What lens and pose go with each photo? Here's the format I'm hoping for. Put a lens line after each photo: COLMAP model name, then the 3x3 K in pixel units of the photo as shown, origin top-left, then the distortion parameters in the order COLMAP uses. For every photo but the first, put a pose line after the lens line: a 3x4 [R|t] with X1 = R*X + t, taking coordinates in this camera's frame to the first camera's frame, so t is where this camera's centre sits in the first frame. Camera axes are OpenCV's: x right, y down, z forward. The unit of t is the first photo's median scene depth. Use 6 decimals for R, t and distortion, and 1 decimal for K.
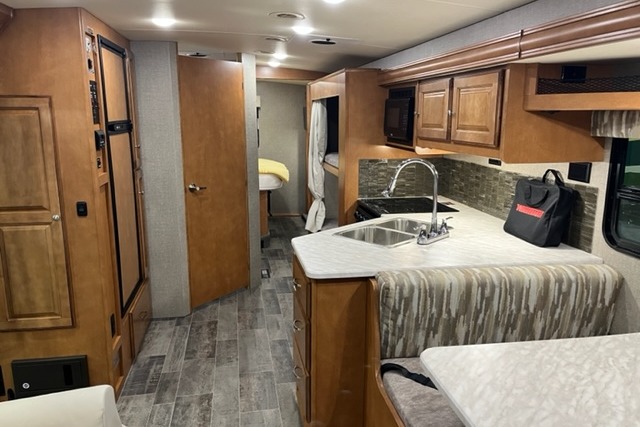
lens RADIAL K [[490.3, 0, 320.0], [0, 490.3, 213.5], [0, 0, 1]] dist [-0.001663, -0.000106]
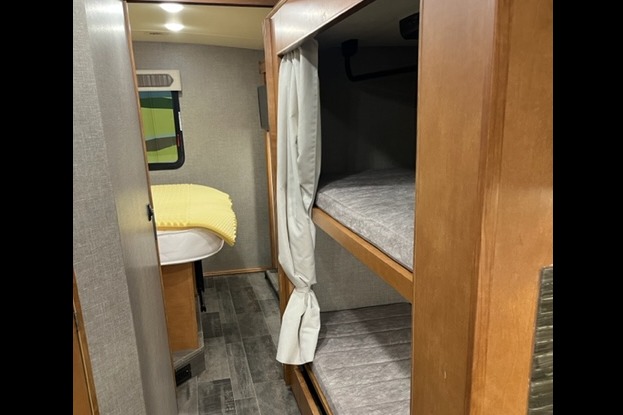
lens RADIAL K [[467.3, 0, 311.5], [0, 467.3, 207.5], [0, 0, 1]] dist [-0.001736, -0.000213]
pose [[0.996509, -0.052777, 0.064679, -0.019278], [0.052651, 0.998606, 0.003660, -0.102649], [-0.064782, -0.000242, 0.997899, 0.592427]]
